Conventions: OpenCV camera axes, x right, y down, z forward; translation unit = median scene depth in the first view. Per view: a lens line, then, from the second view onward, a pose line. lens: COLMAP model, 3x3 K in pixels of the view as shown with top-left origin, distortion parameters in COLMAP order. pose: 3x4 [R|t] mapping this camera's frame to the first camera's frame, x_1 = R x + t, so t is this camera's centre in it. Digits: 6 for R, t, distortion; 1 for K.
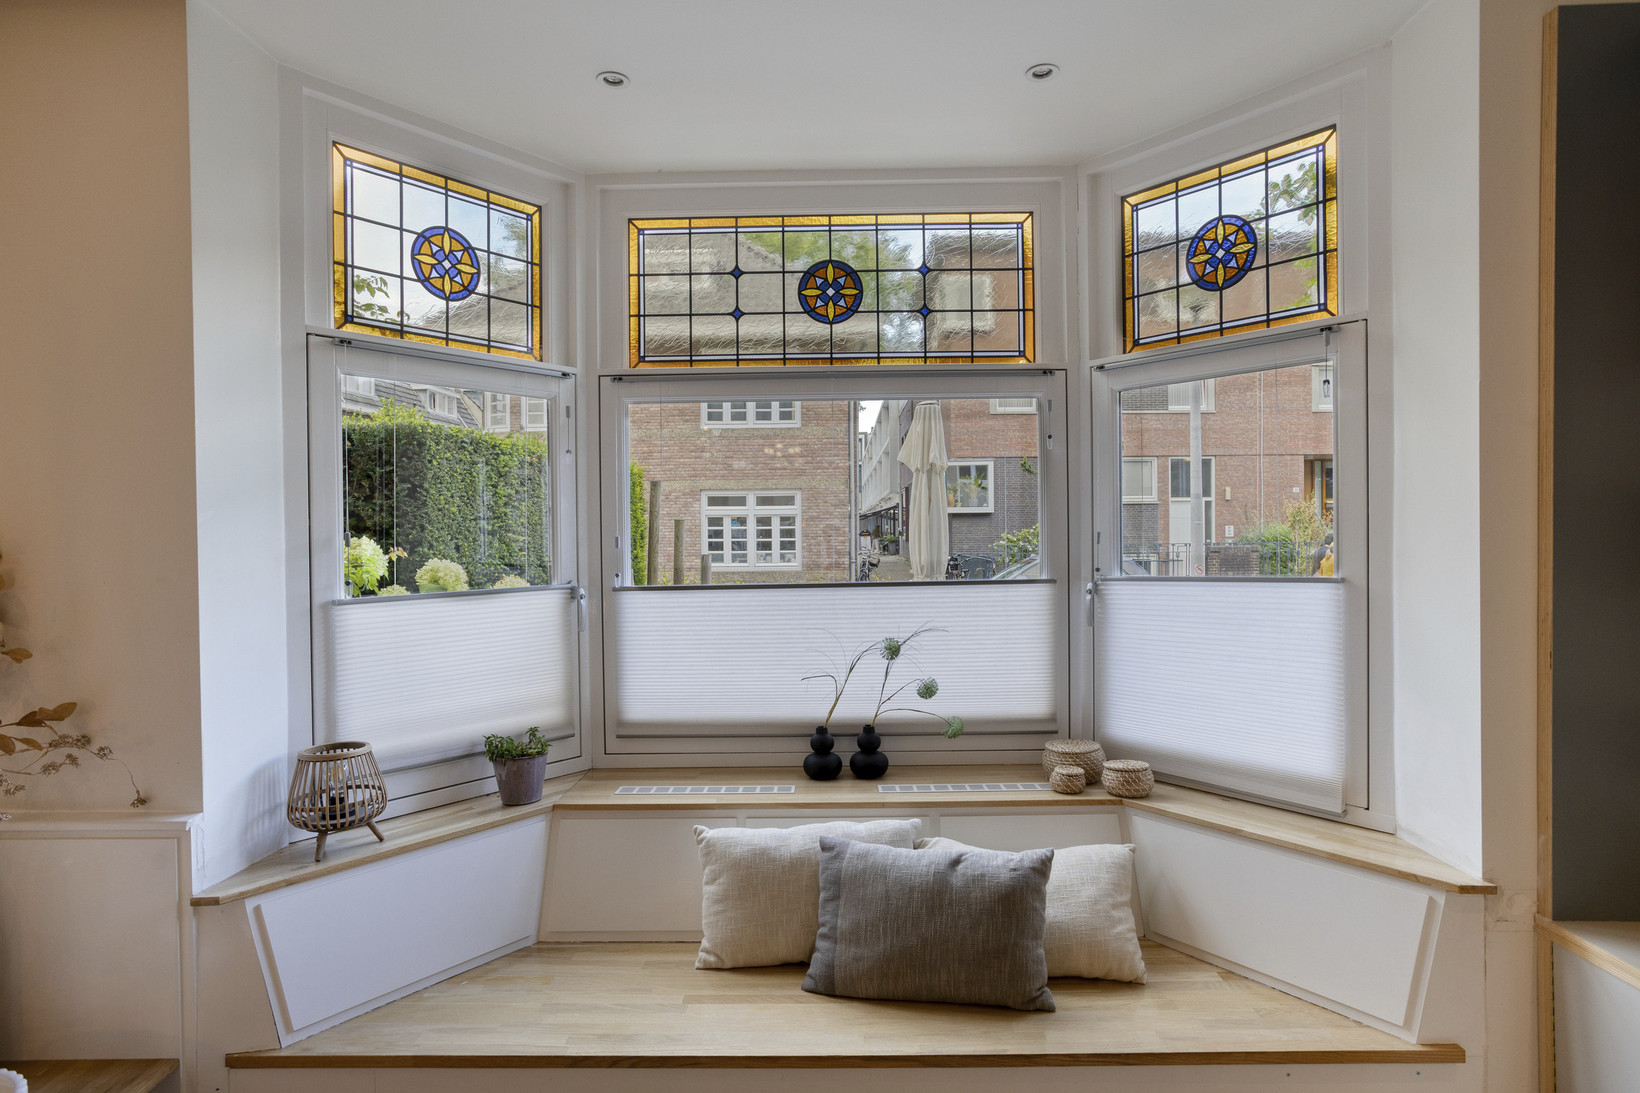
lens RADIAL K [[897.2, 0, 823.0], [0, 897.2, 538.6], [0, 0, 1]] dist [-0.042131, 0.022659]
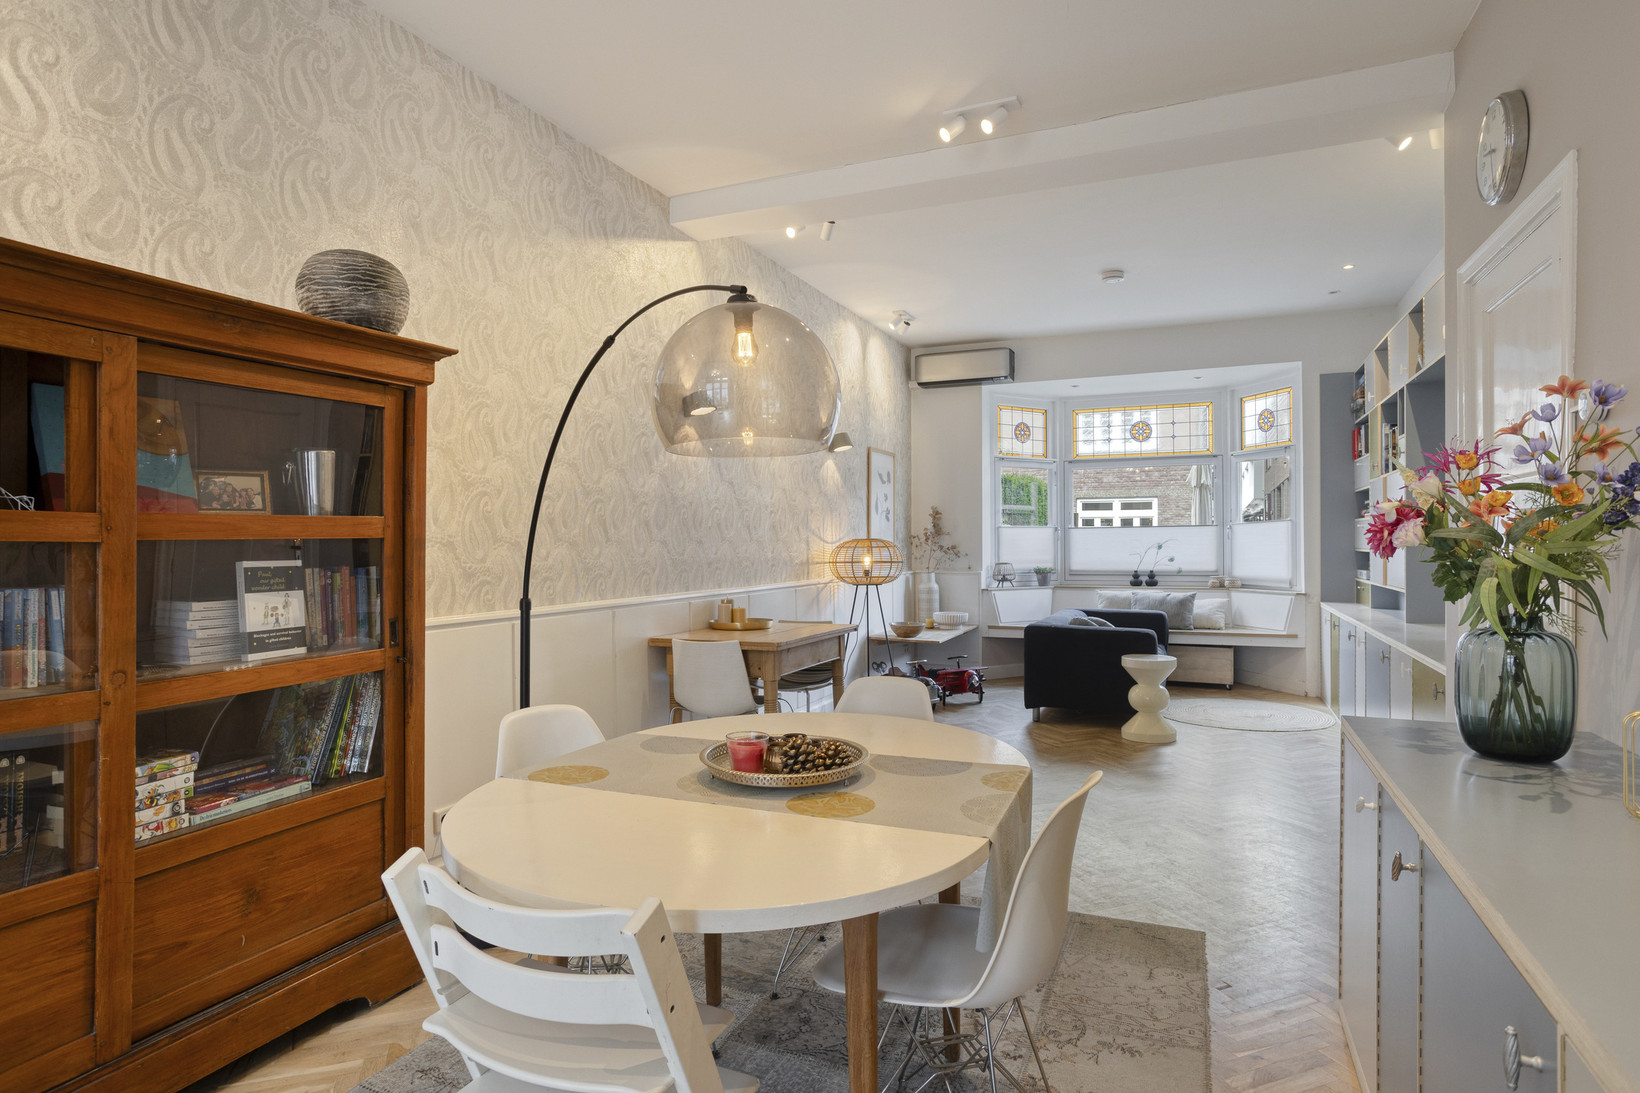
lens RADIAL K [[897.2, 0, 818.9], [0, 897.2, 544.8], [0, 0, 1]] dist [-0.042131, 0.022659]
pose [[0.919758, 0.007859, -0.392406, 0.213001], [-0.009425, 0.999953, -0.002065, 0.140002], [0.392372, 0.005598, 0.919790, -2.439171]]
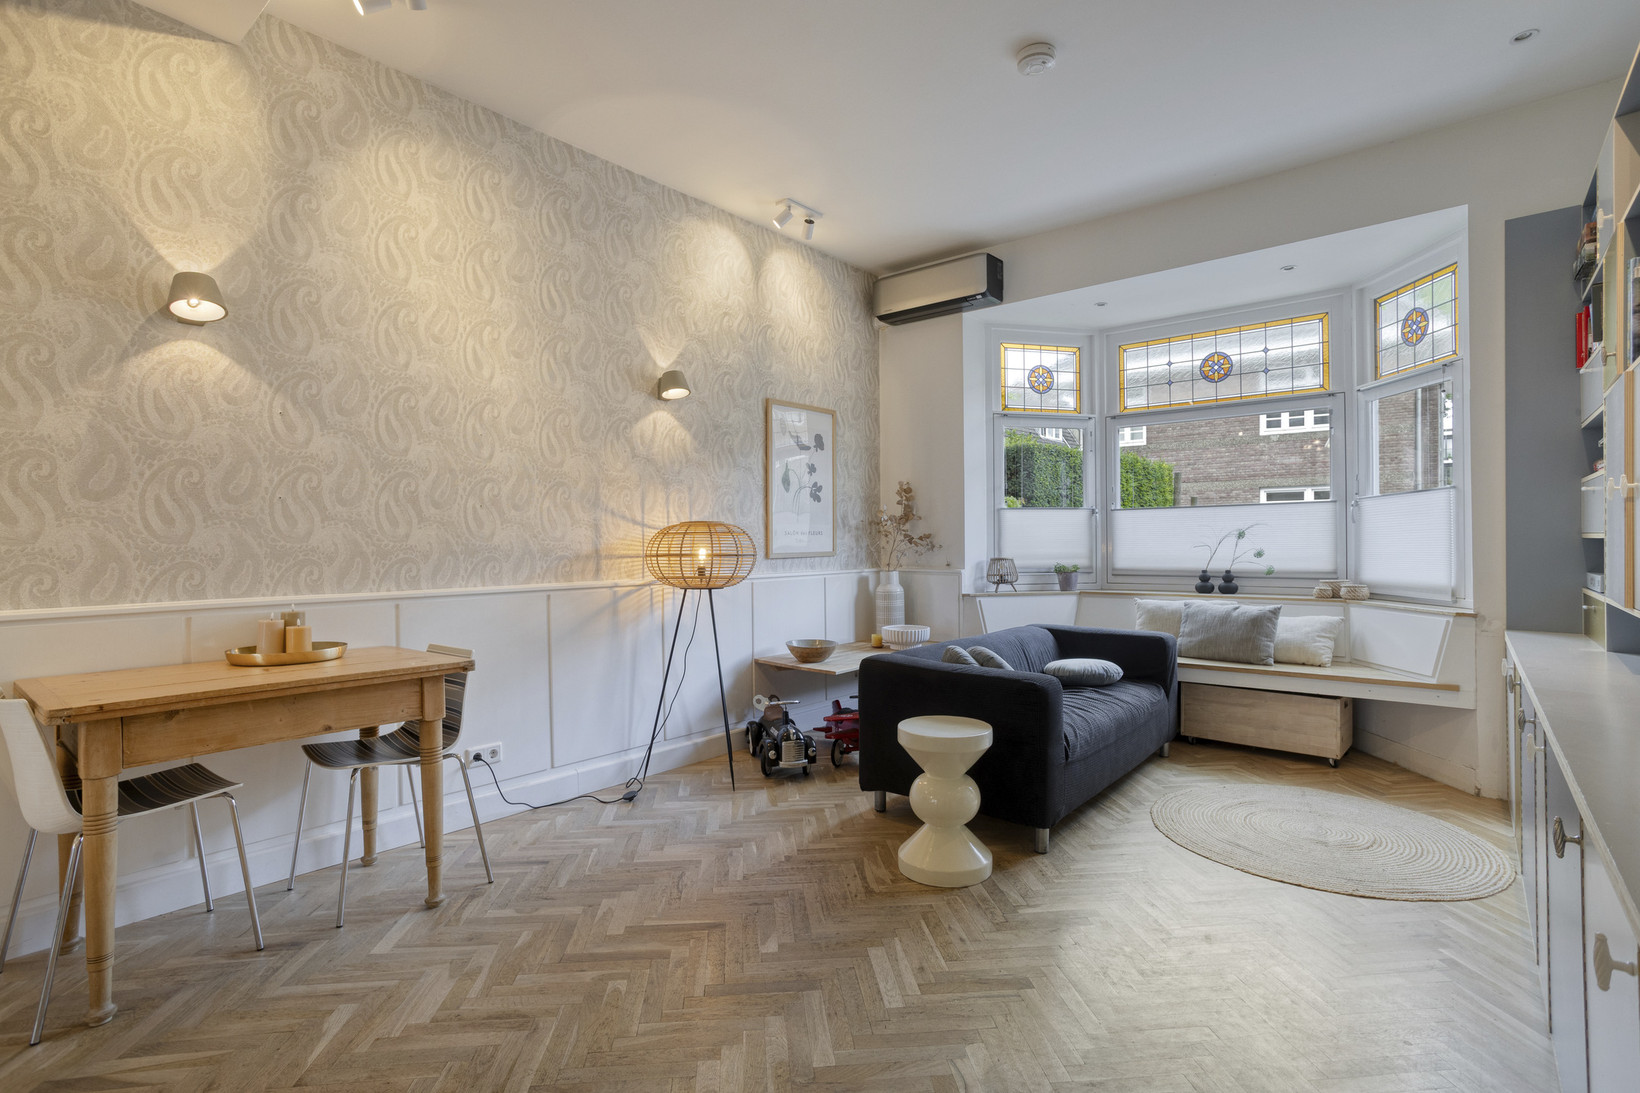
lens RADIAL K [[787.1, 0, 824.3], [0, 787.1, 543.4], [0, 0, 1]] dist [-0.018879, 0.005672]
pose [[0.774024, 0.006619, -0.633122, 0.503338], [-0.007729, 0.999970, 0.001004, 0.155241], [0.633110, 0.004116, 0.774051, -1.090306]]
